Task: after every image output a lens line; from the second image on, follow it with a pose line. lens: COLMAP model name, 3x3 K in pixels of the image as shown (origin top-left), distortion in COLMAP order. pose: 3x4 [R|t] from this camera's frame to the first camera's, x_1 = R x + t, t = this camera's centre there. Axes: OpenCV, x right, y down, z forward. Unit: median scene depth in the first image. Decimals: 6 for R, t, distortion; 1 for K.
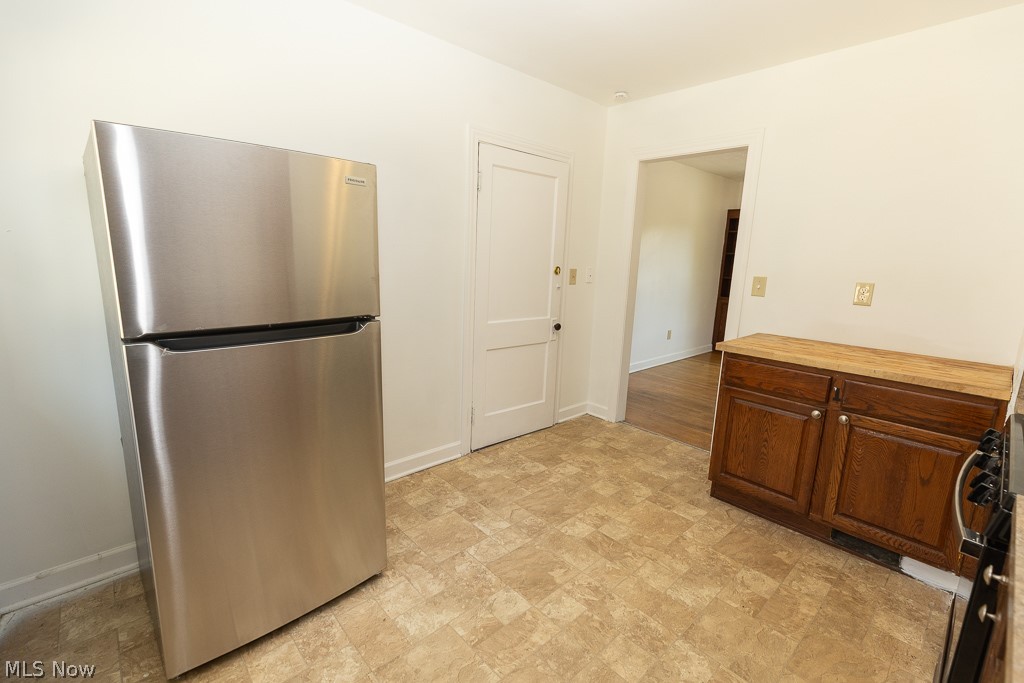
lens RADIAL K [[450.1, 0, 499.1], [0, 450.1, 345.4], [0, 0, 1]] dist [-0.001323, -0.000133]
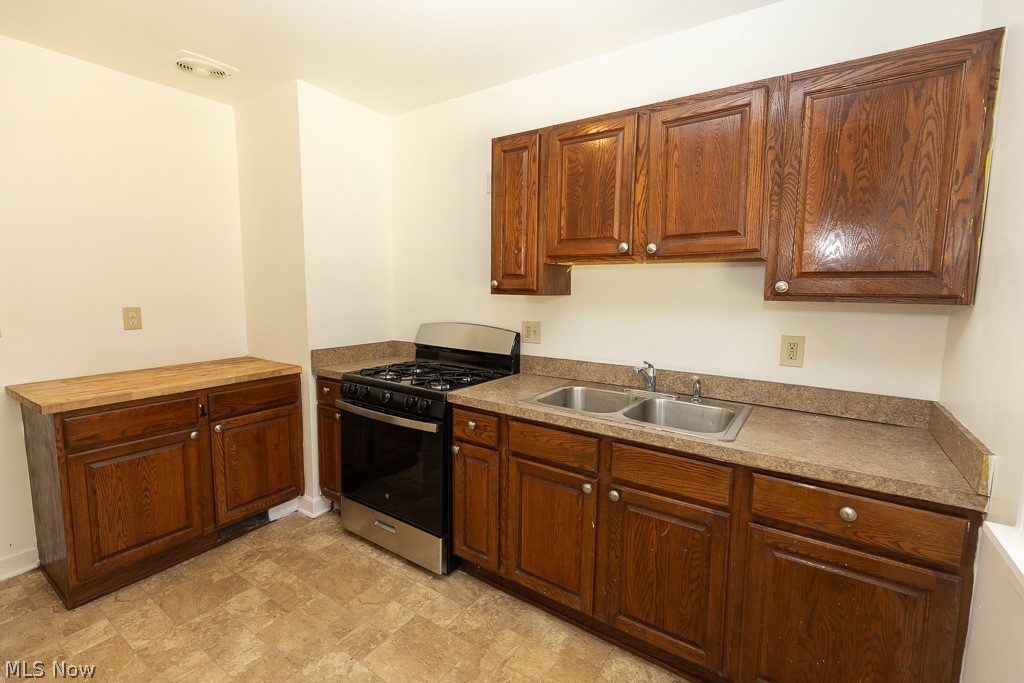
lens RADIAL K [[453.4, 0, 510.4], [0, 453.4, 335.8], [0, 0, 1]] dist [0.003315, -0.000153]
pose [[-0.248102, -0.131315, 0.959793, -0.485006], [0.186933, 0.965659, 0.180439, -0.130112], [-0.950527, 0.224184, -0.215035, 0.512947]]
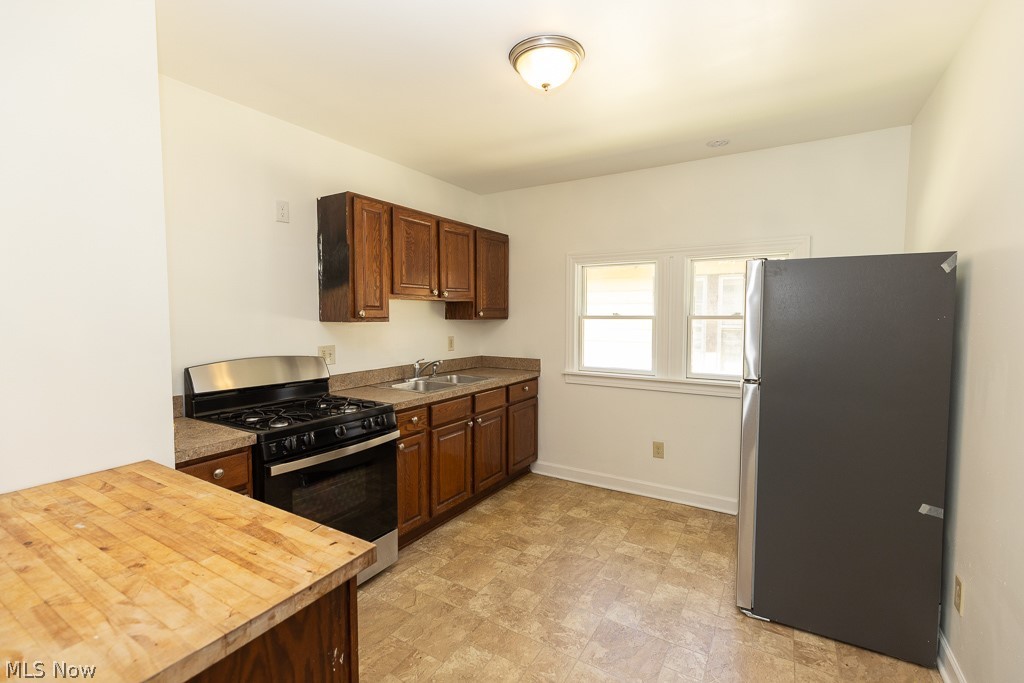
lens RADIAL K [[453.4, 0, 510.4], [0, 453.4, 335.8], [0, 0, 1]] dist [0.003315, -0.000153]
pose [[-0.953173, -0.014996, -0.302053, 0.616394], [-0.090225, 0.967387, 0.236690, -0.354113], [0.288653, 0.252860, -0.923440, 1.676108]]
